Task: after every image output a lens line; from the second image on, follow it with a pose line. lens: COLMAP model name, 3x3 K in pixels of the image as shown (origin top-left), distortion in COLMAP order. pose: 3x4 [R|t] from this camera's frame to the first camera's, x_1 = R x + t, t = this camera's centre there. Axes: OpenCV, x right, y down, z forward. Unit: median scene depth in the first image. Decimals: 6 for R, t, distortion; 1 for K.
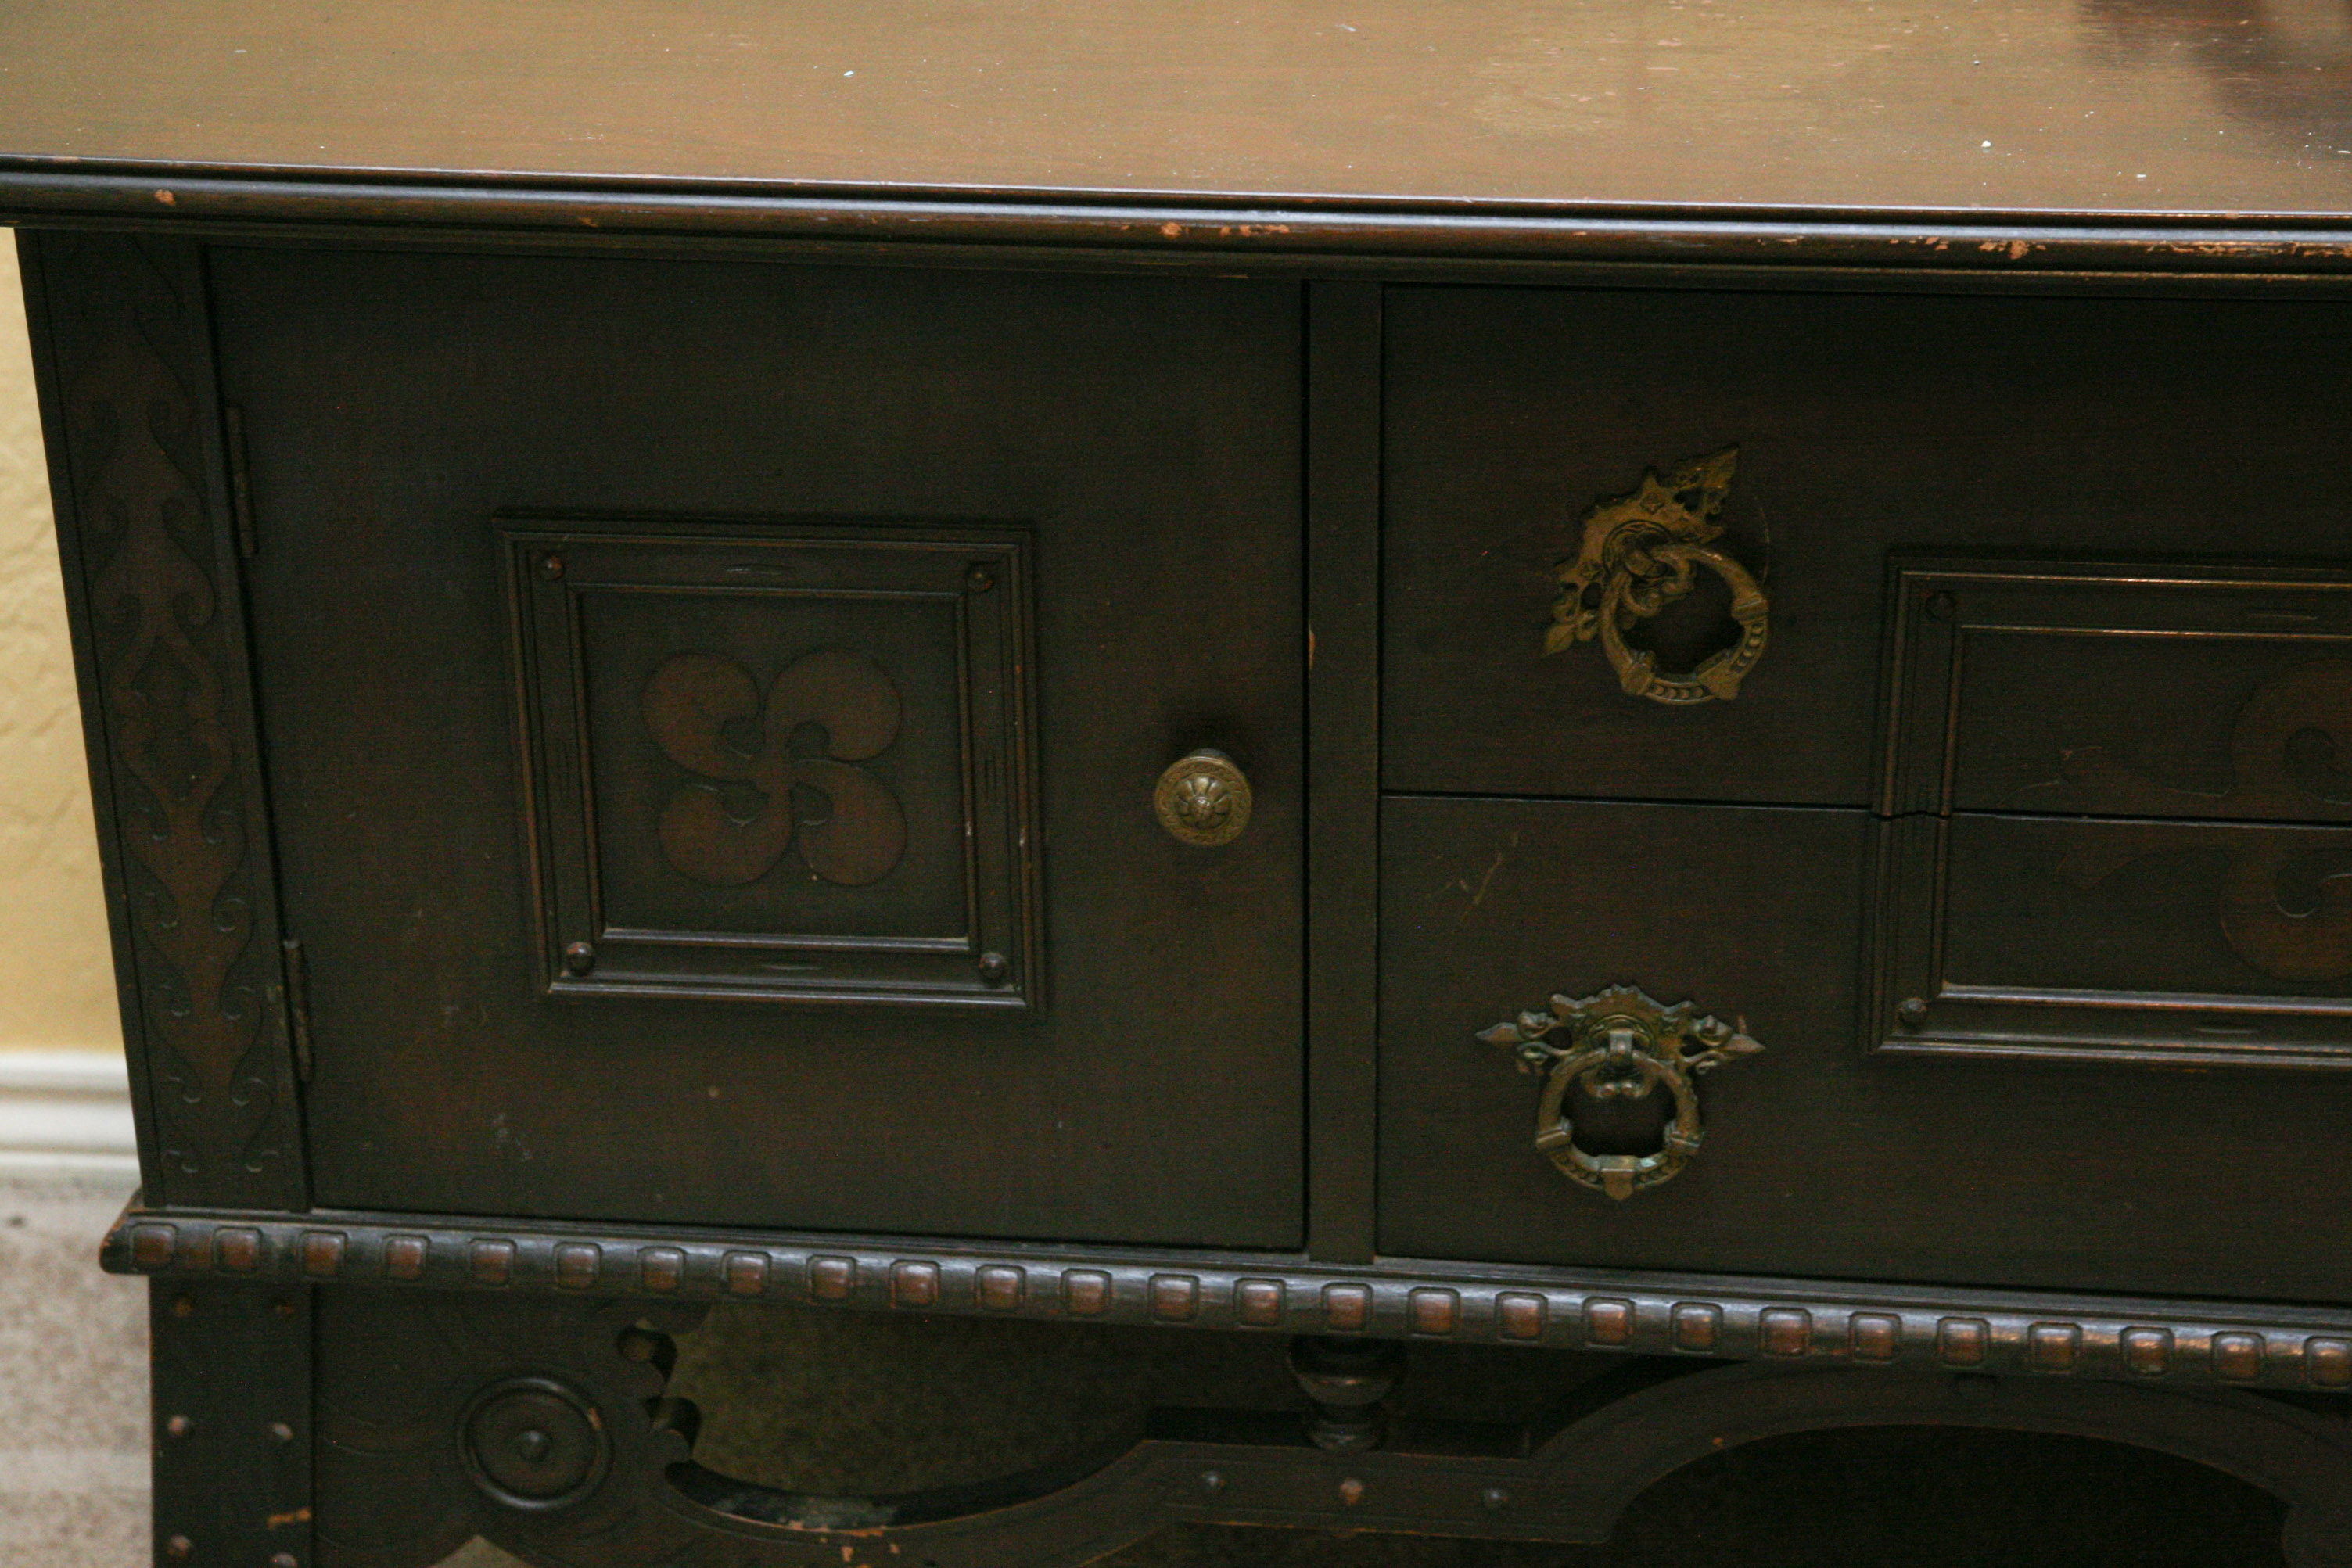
lens RADIAL K [[4467.5, 0, 1207.6], [0, 4467.5, 777.7], [0, 0, 1]] dist [0.125702, 0.090564]
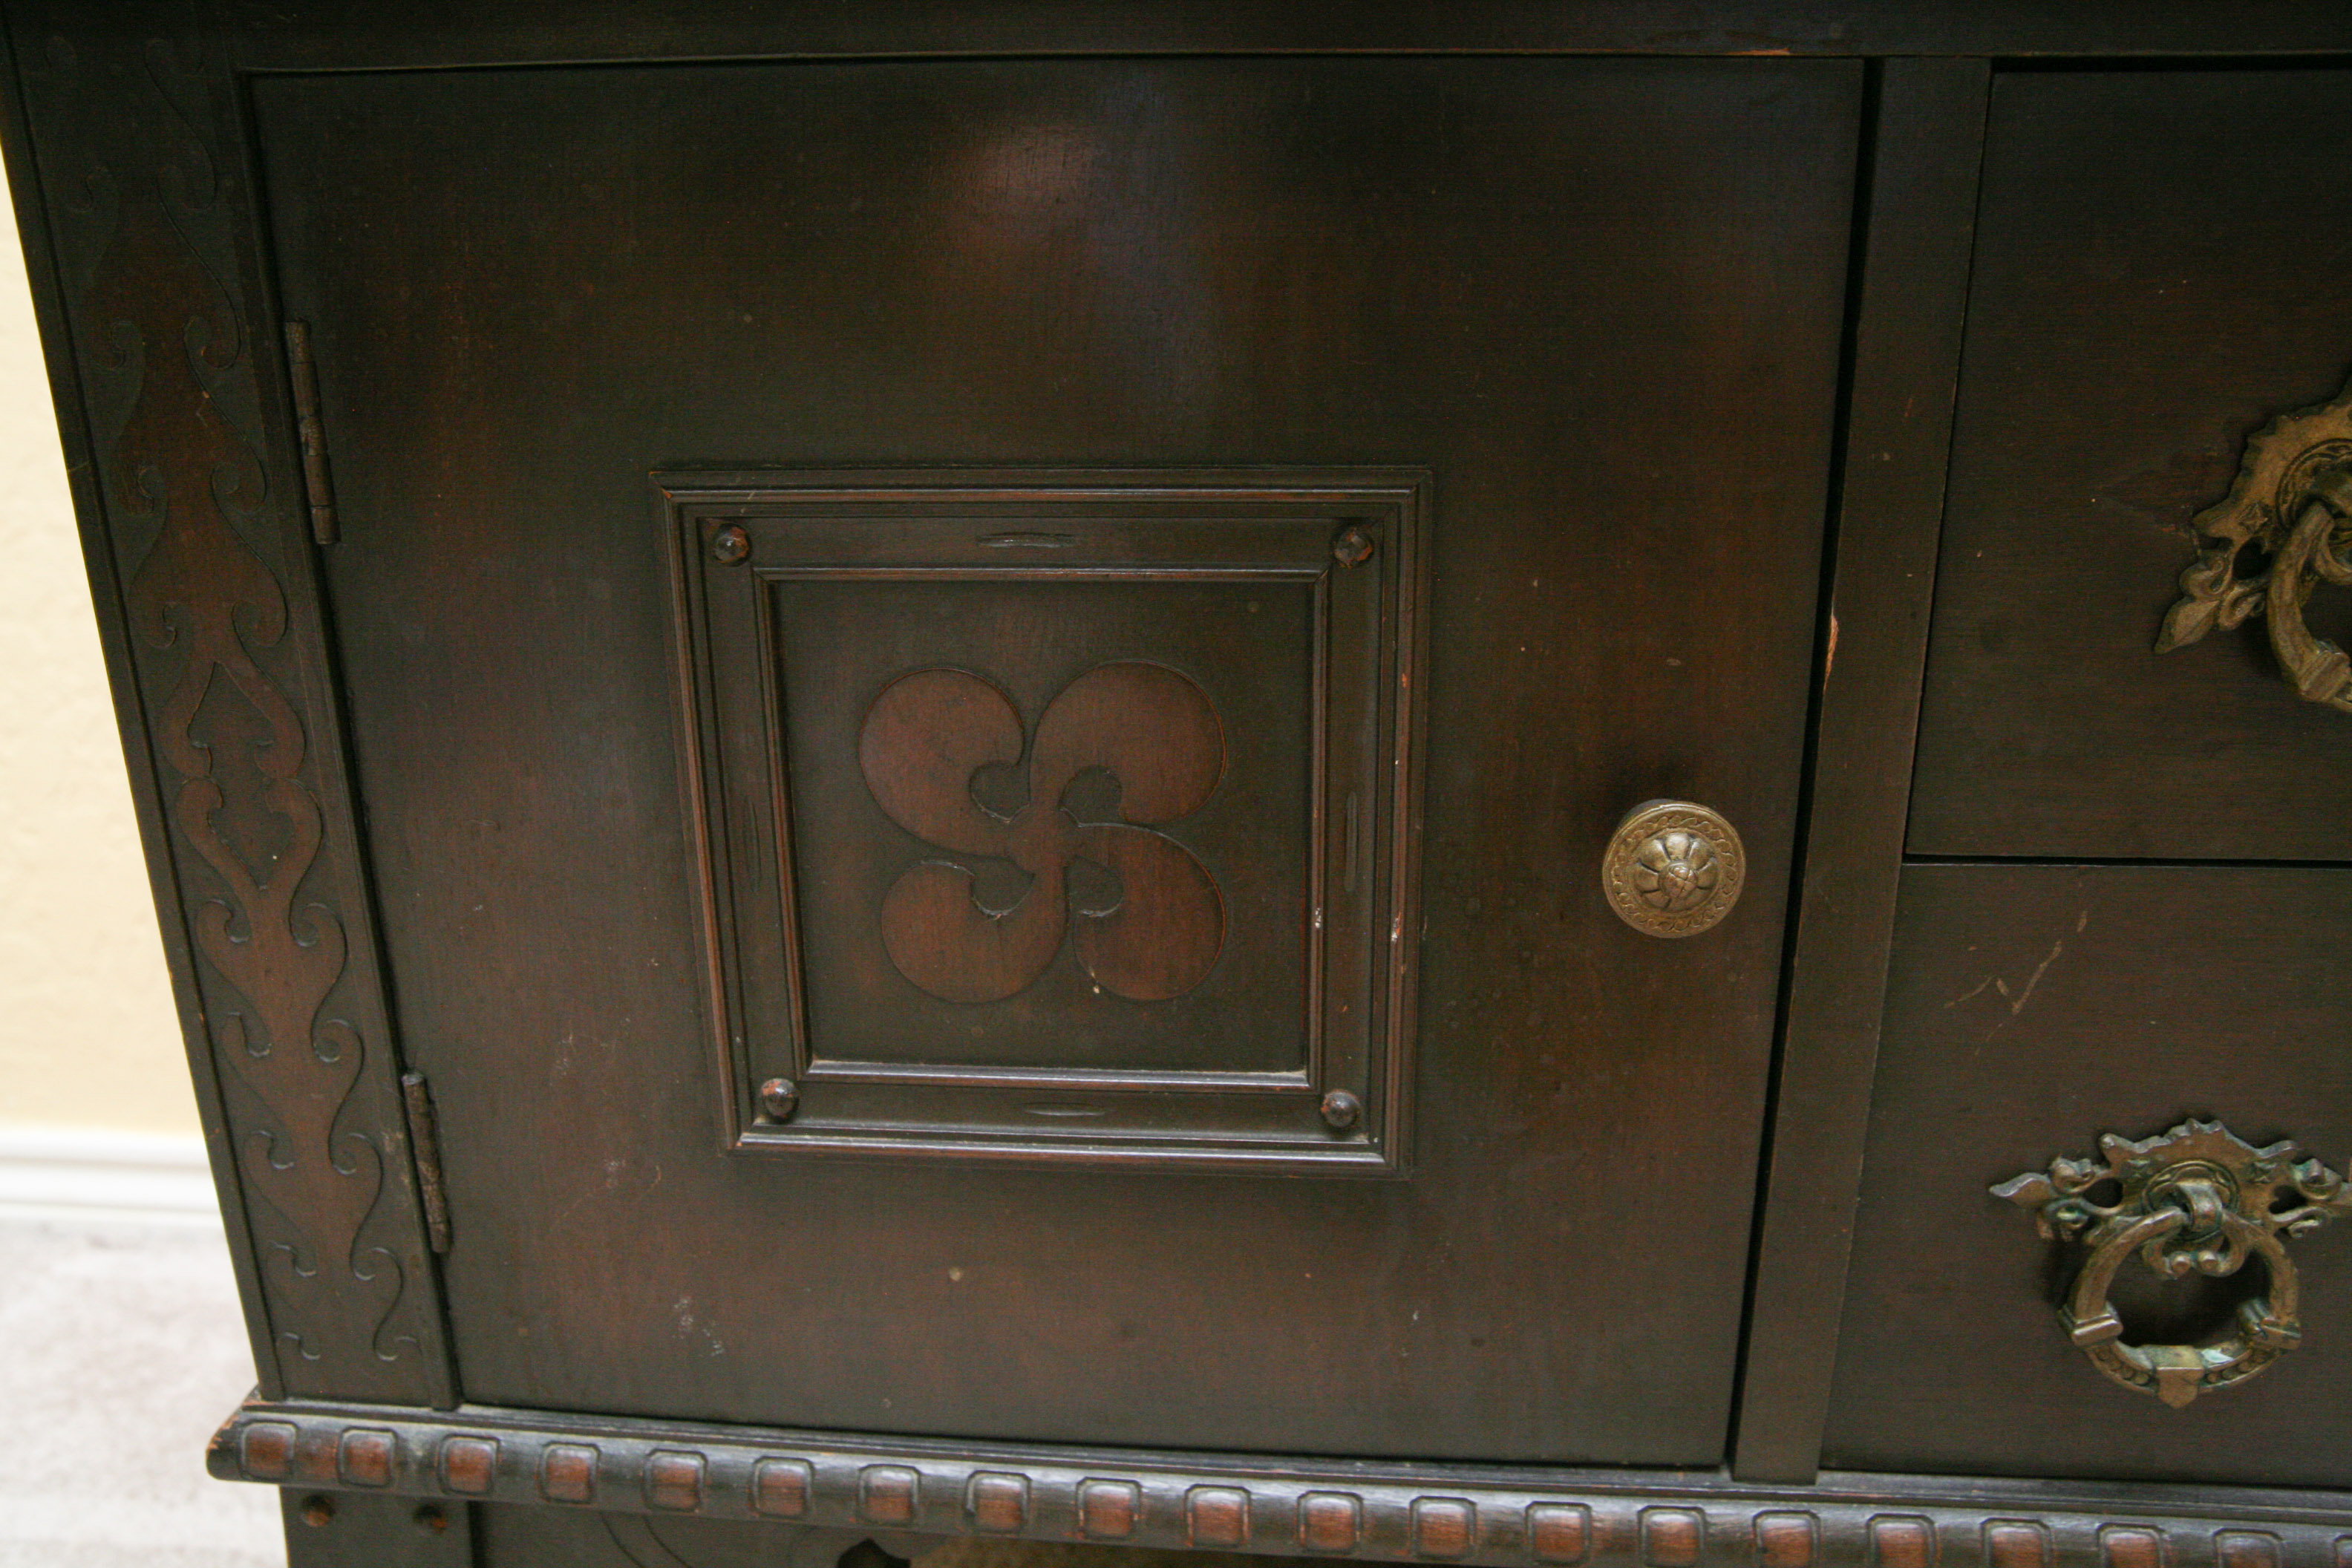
lens RADIAL K [[1920.6, 0, 1176.0], [0, 1920.6, 784.0], [0, 0, 1]] dist [-0.140909, 0.135380]
pose [[0.999756, -0.006785, 0.021015, -0.081483], [0.008713, 0.995622, -0.093061, 0.018148], [-0.020292, 0.093221, 0.995439, 0.689185]]
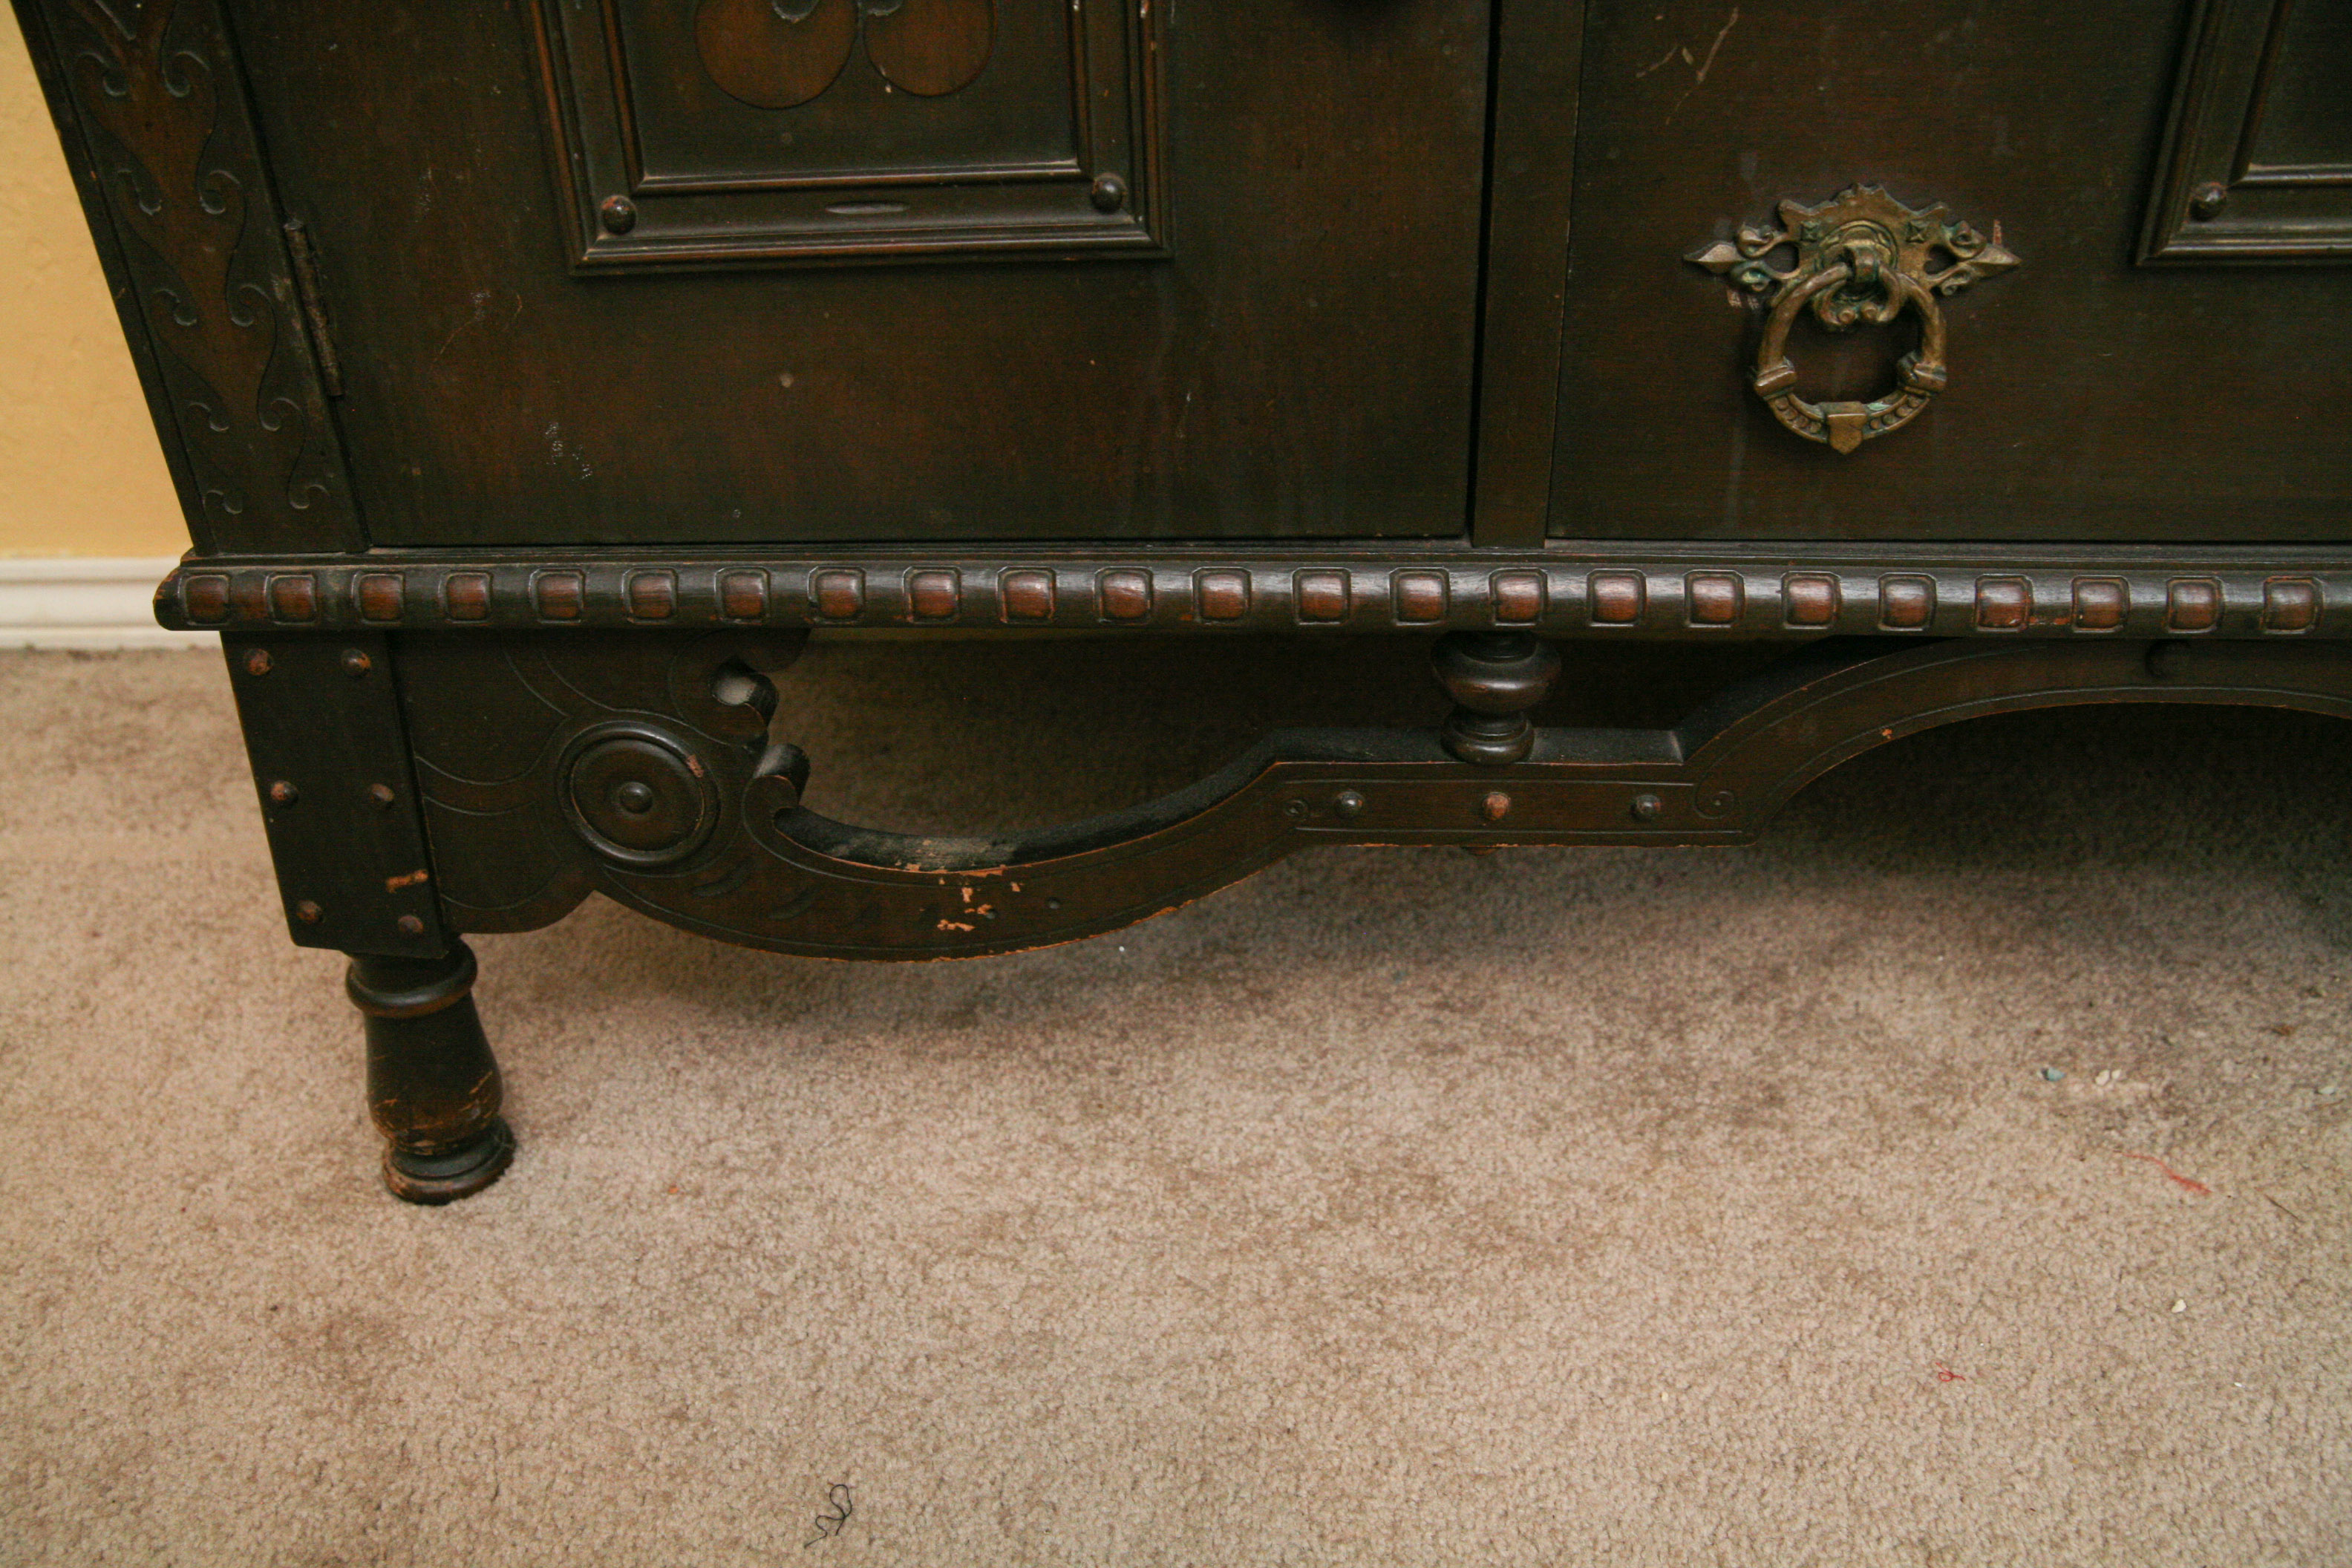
lens RADIAL K [[1840.5, 0, 1176.0], [0, 1840.5, 784.0], [0, 0, 1]] dist [-0.139430, 0.112586]
pose [[0.998083, -0.045296, 0.042180, -0.055070], [0.039956, 0.991992, 0.119815, 0.111867], [-0.047269, -0.117900, 0.991900, 0.656313]]
